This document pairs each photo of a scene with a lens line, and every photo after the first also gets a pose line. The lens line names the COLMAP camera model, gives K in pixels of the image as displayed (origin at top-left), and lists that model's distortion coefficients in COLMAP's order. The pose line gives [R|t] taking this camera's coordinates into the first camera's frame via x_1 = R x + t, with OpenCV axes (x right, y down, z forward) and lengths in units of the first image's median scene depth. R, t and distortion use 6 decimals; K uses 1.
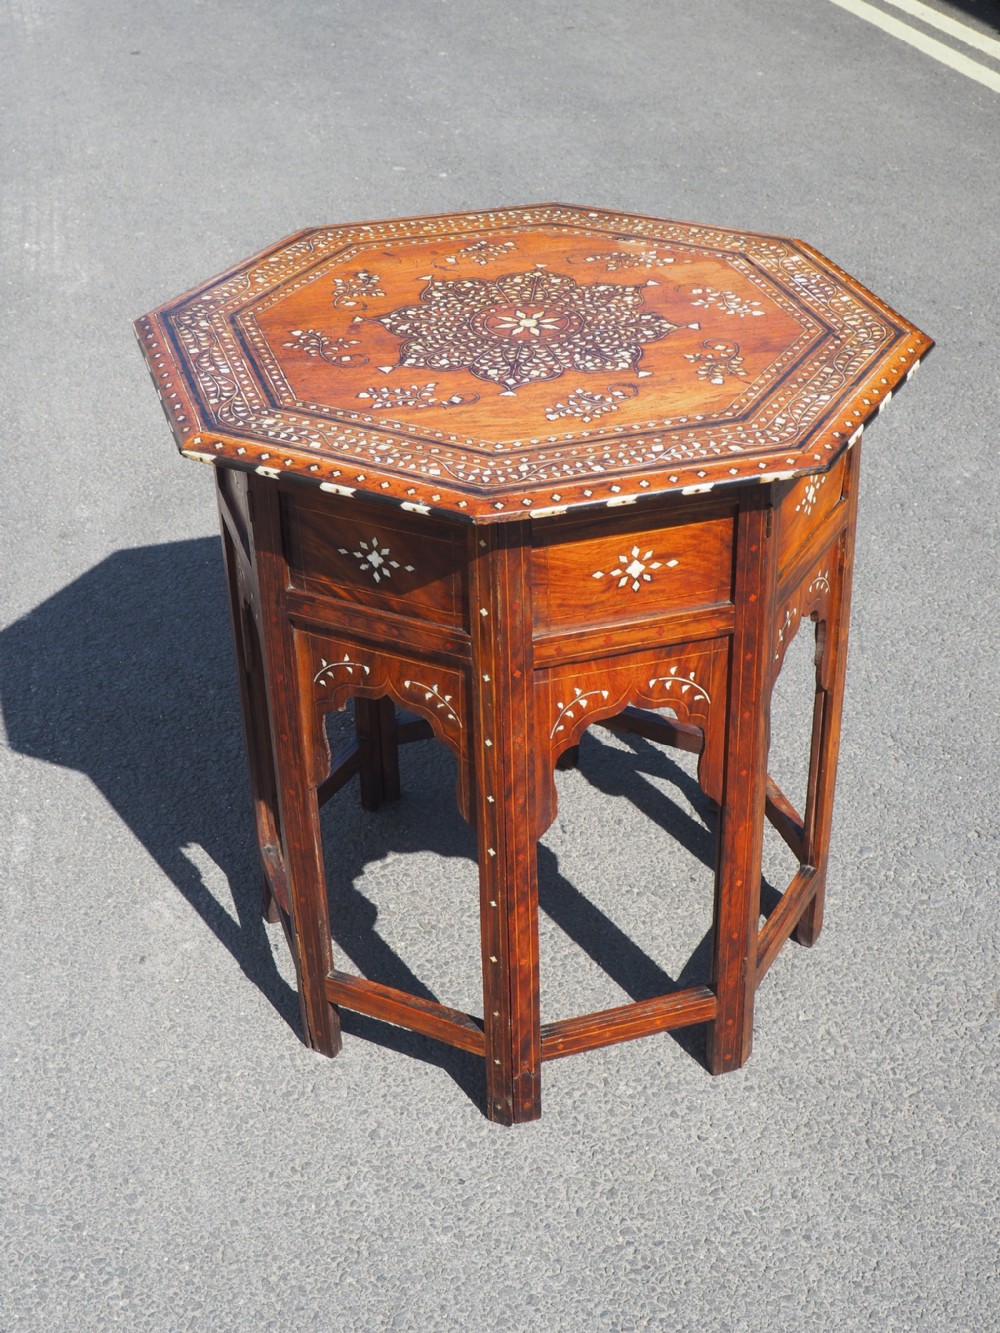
lens RADIAL K [[1948.4, 0, 500.0], [0, 1948.4, 666.5], [0, 0, 1]] dist [0.017747, 0.023023]
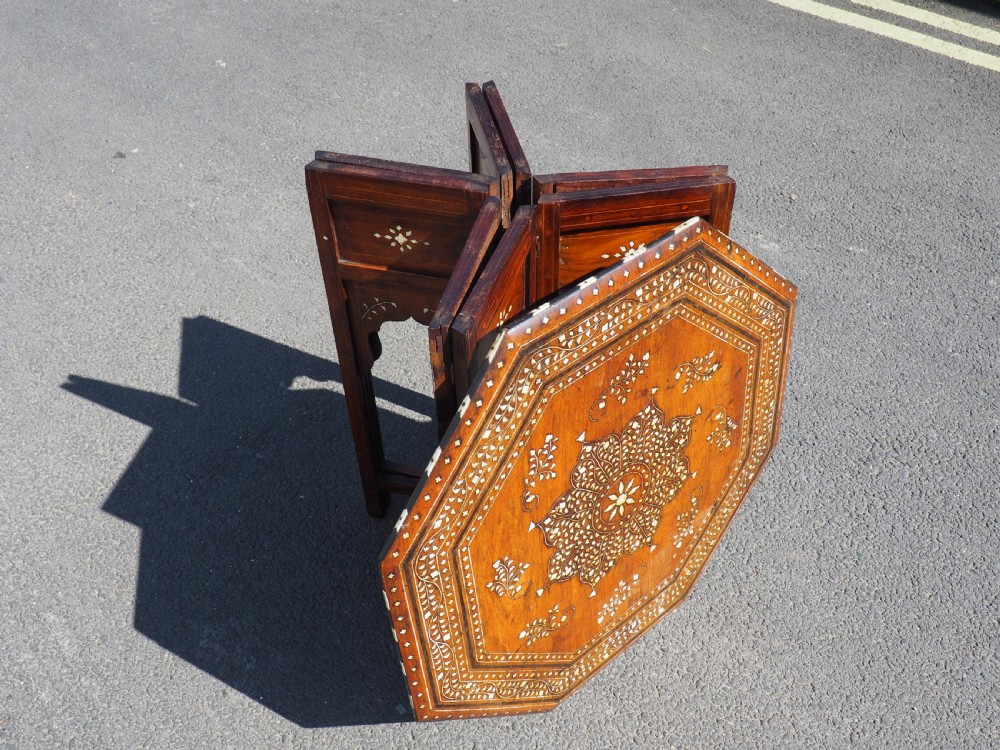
lens RADIAL K [[1008.0, 0, 486.1], [0, 1008.0, 357.4], [0, 0, 1]] dist [0.009819, 0.007085]
pose [[-0.136433, 0.864534, 0.483702, -0.435904], [-0.938021, -0.269767, 0.217584, -0.232309], [0.318596, -0.424037, 0.847756, 0.444806]]
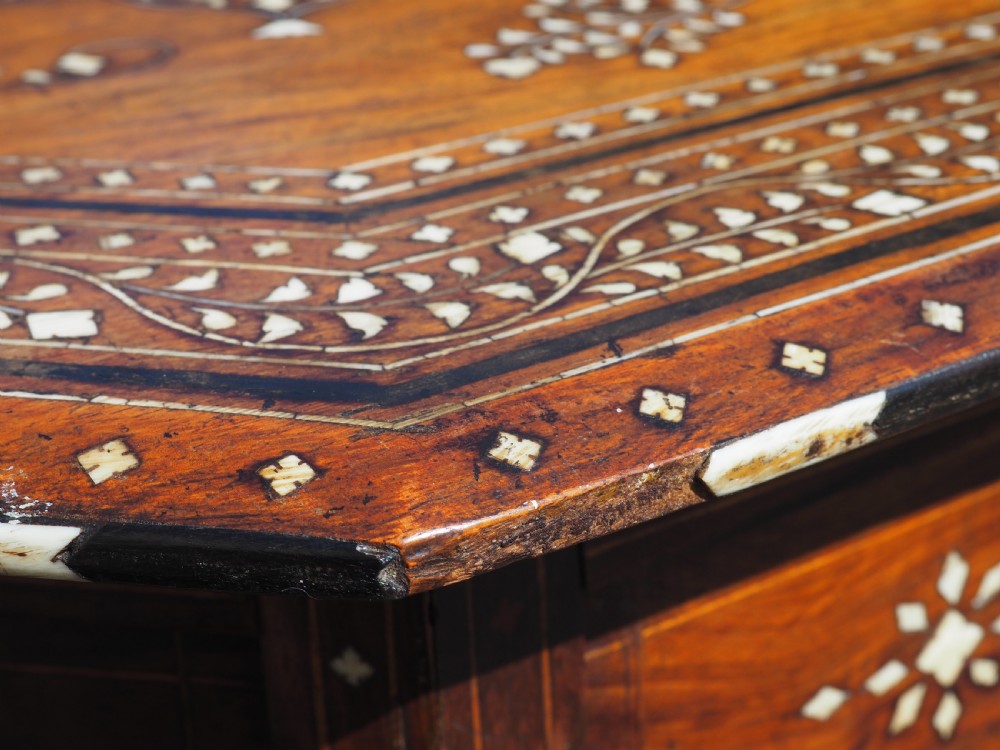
lens RADIAL K [[1899.6, 0, 500.0], [0, 1899.6, 375.0], [0, 0, 1]] dist [-0.013479, -0.080392]
pose [[0.959210, -0.134859, 0.248451, -0.036108], [0.167091, 0.979388, -0.113486, -0.064512], [-0.228026, 0.150371, 0.961973, 0.769595]]
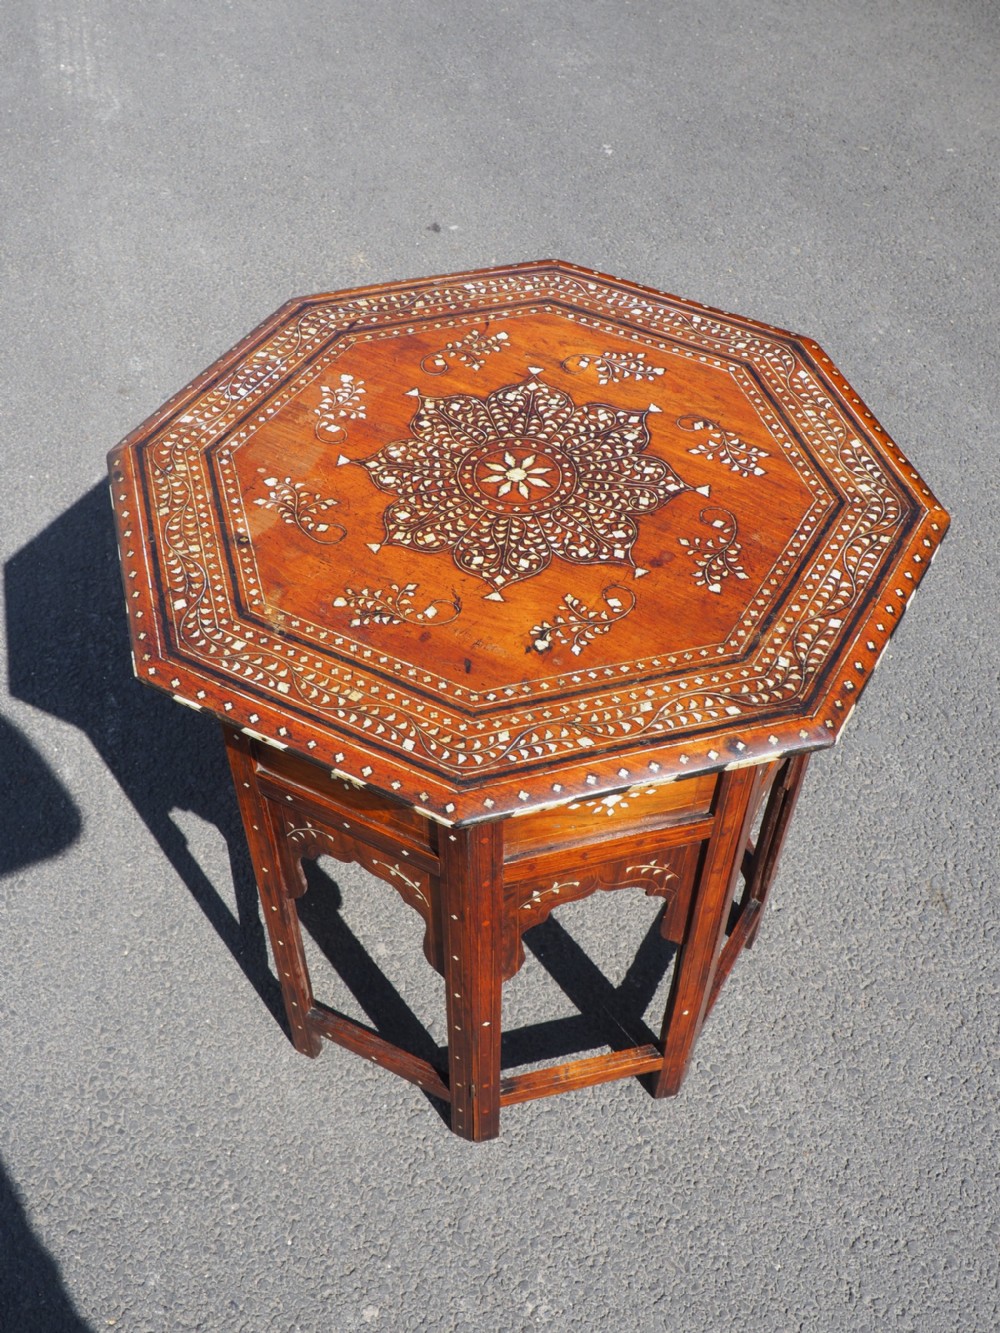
lens RADIAL K [[1343.7, 0, 503.8], [0, 1343.7, 694.9], [0, 0, 1]] dist [0.009819, 0.007085]
pose [[-0.687053, -0.535321, 0.491314, -0.388148], [0.396324, 0.290641, 0.870893, -0.774556], [-0.609004, 0.793069, 0.012475, 1.170825]]
